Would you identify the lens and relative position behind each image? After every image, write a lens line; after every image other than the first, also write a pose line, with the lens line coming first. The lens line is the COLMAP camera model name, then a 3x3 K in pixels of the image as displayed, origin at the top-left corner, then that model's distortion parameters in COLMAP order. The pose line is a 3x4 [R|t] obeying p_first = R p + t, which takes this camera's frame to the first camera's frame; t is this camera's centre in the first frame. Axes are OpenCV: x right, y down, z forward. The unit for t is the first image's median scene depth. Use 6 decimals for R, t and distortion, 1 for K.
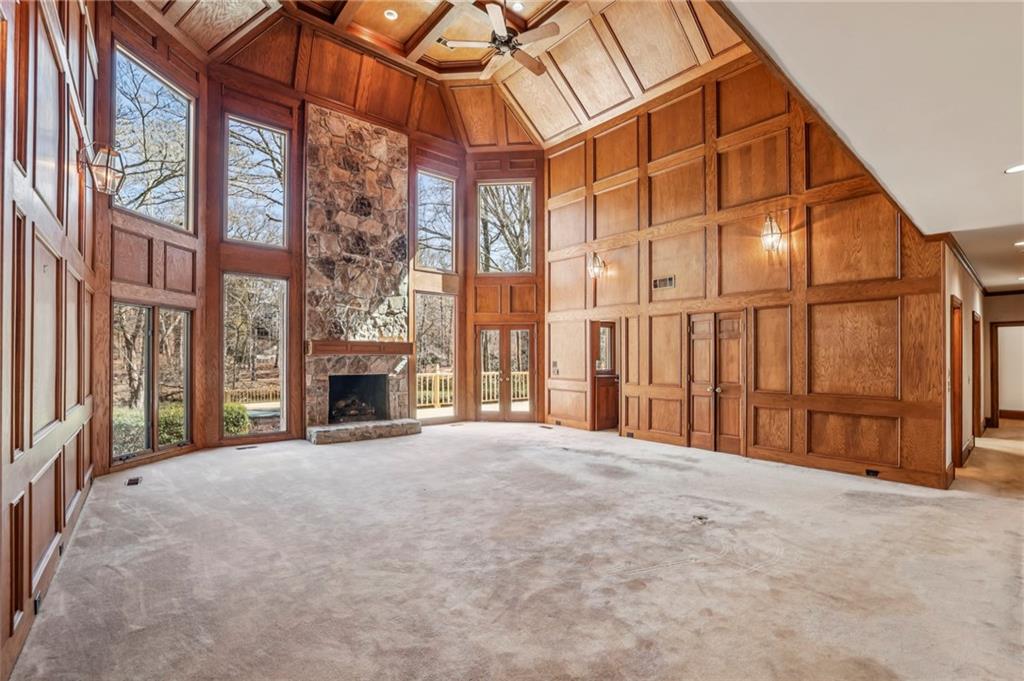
lens RADIAL K [[456.2, 0, 511.3], [0, 456.2, 351.0], [0, 0, 1]] dist [-0.017611, 0.000292]
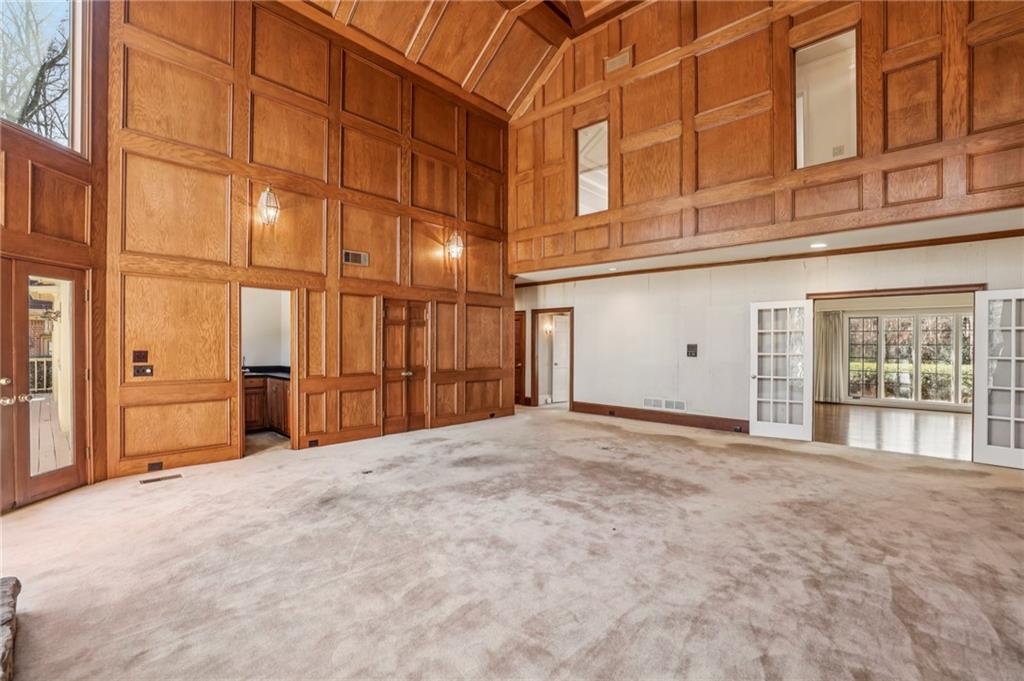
lens RADIAL K [[456.2, 0, 488.2], [0, 456.2, 345.2], [0, 0, 1]] dist [-0.017611, 0.000292]
pose [[-0.103142, -0.003863, 0.994659, -0.505456], [-0.013037, 0.999912, 0.002532, 0.011419], [-0.994581, -0.012706, -0.103183, 0.745441]]
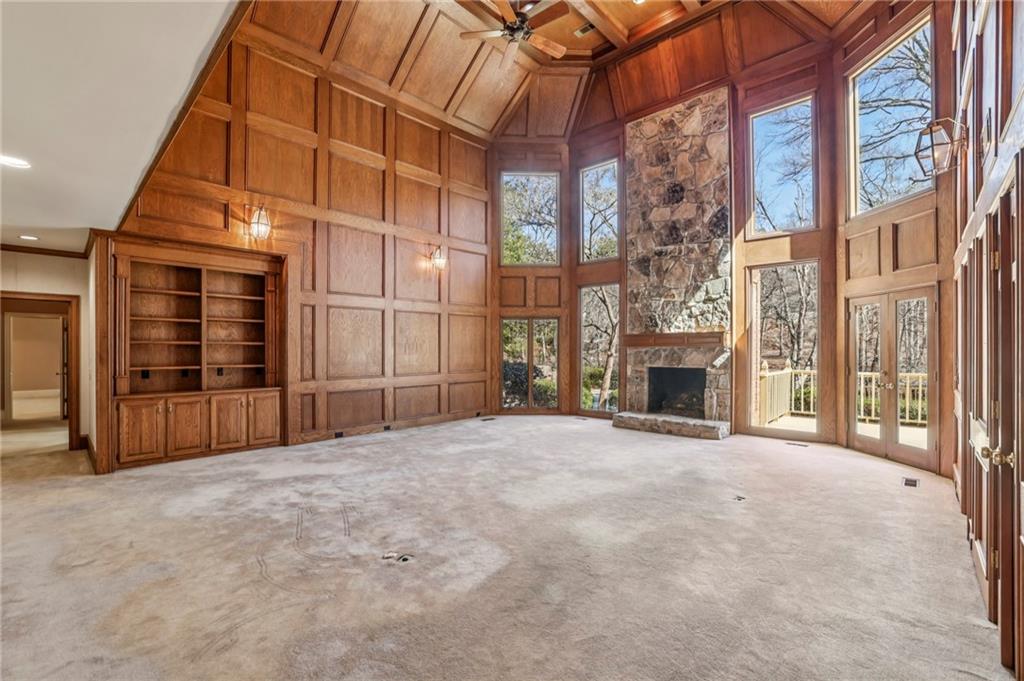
lens RADIAL K [[456.2, 0, 510.6], [0, 456.2, 349.6], [0, 0, 1]] dist [-0.017611, 0.000292]
pose [[0.130466, -0.009815, -0.991404, 0.580458], [0.011328, 0.999900, -0.008409, 0.017873], [0.991388, -0.010133, 0.130564, 0.518858]]
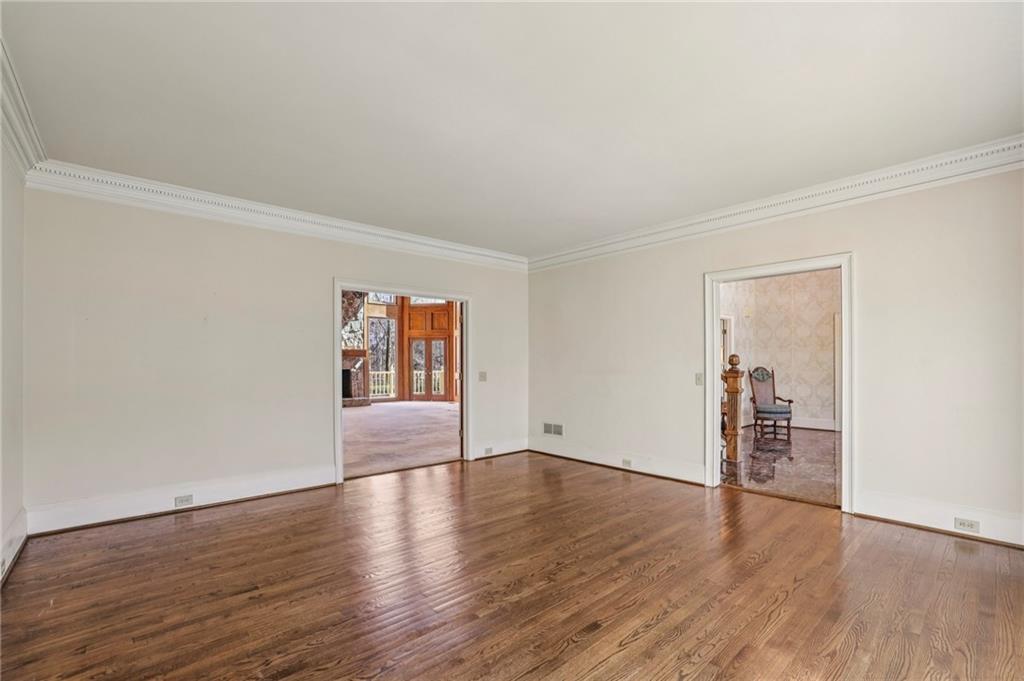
lens RADIAL K [[456.2, 0, 502.9], [0, 456.2, 356.8], [0, 0, 1]] dist [-0.017611, 0.000292]
pose [[0.999624, -0.001892, 0.027363, 0.228894], [0.001714, 0.999977, 0.006519, -0.003402], [-0.027375, -0.006470, 0.999604, -0.637544]]
